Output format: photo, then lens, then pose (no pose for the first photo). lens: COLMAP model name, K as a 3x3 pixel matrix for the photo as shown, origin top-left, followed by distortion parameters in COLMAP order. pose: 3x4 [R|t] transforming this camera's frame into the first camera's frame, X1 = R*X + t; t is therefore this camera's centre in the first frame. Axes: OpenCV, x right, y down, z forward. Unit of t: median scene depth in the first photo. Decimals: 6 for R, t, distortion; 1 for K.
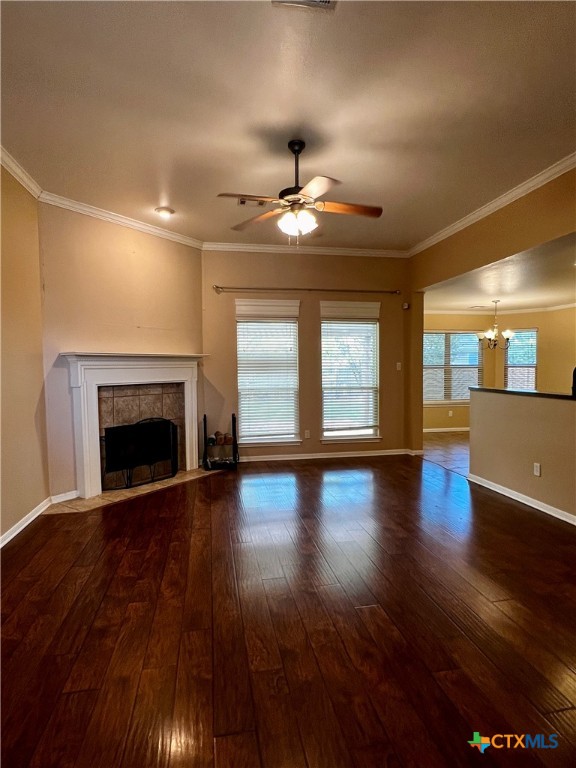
lens RADIAL K [[417.8, 0, 282.7], [0, 417.8, 387.3], [0, 0, 1]] dist [-0.003208, -0.000513]
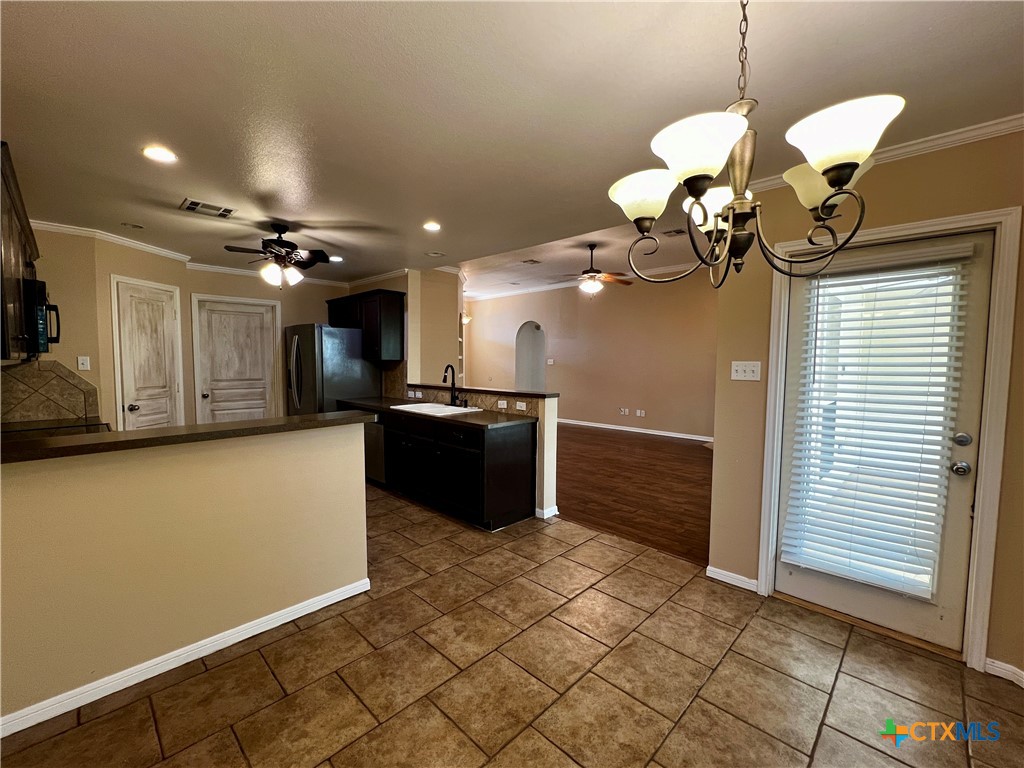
lens RADIAL K [[431.4, 0, 511.6], [0, 431.4, 388.4], [0, 0, 1]] dist [-0.001153, 0.000098]
pose [[-0.811488, 0.043555, -0.582744, 0.833993], [-0.029571, 0.992880, 0.115387, -0.084048], [0.583620, 0.110867, -0.804423, 1.356355]]
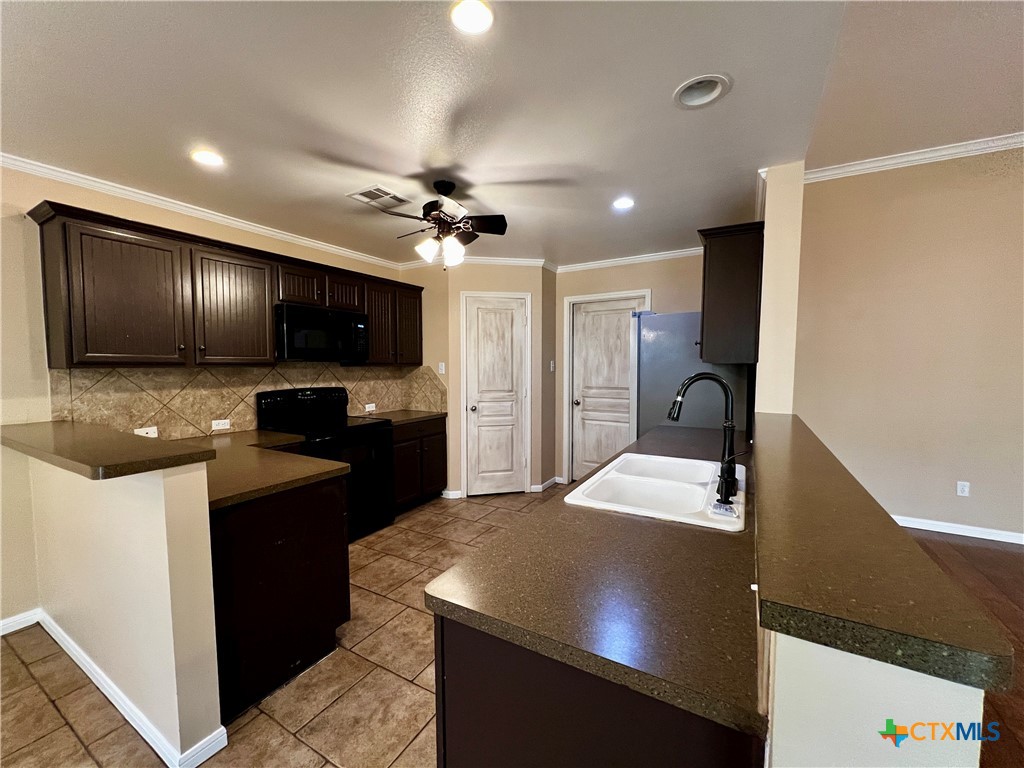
lens RADIAL K [[409.8, 0, 515.7], [0, 409.8, 389.0], [0, 0, 1]] dist [0.000699, -0.000087]
pose [[-0.770493, -0.026459, 0.636899, 0.401132], [0.042969, 0.994710, 0.093305, -0.054963], [-0.635999, 0.099258, -0.765280, 0.960203]]
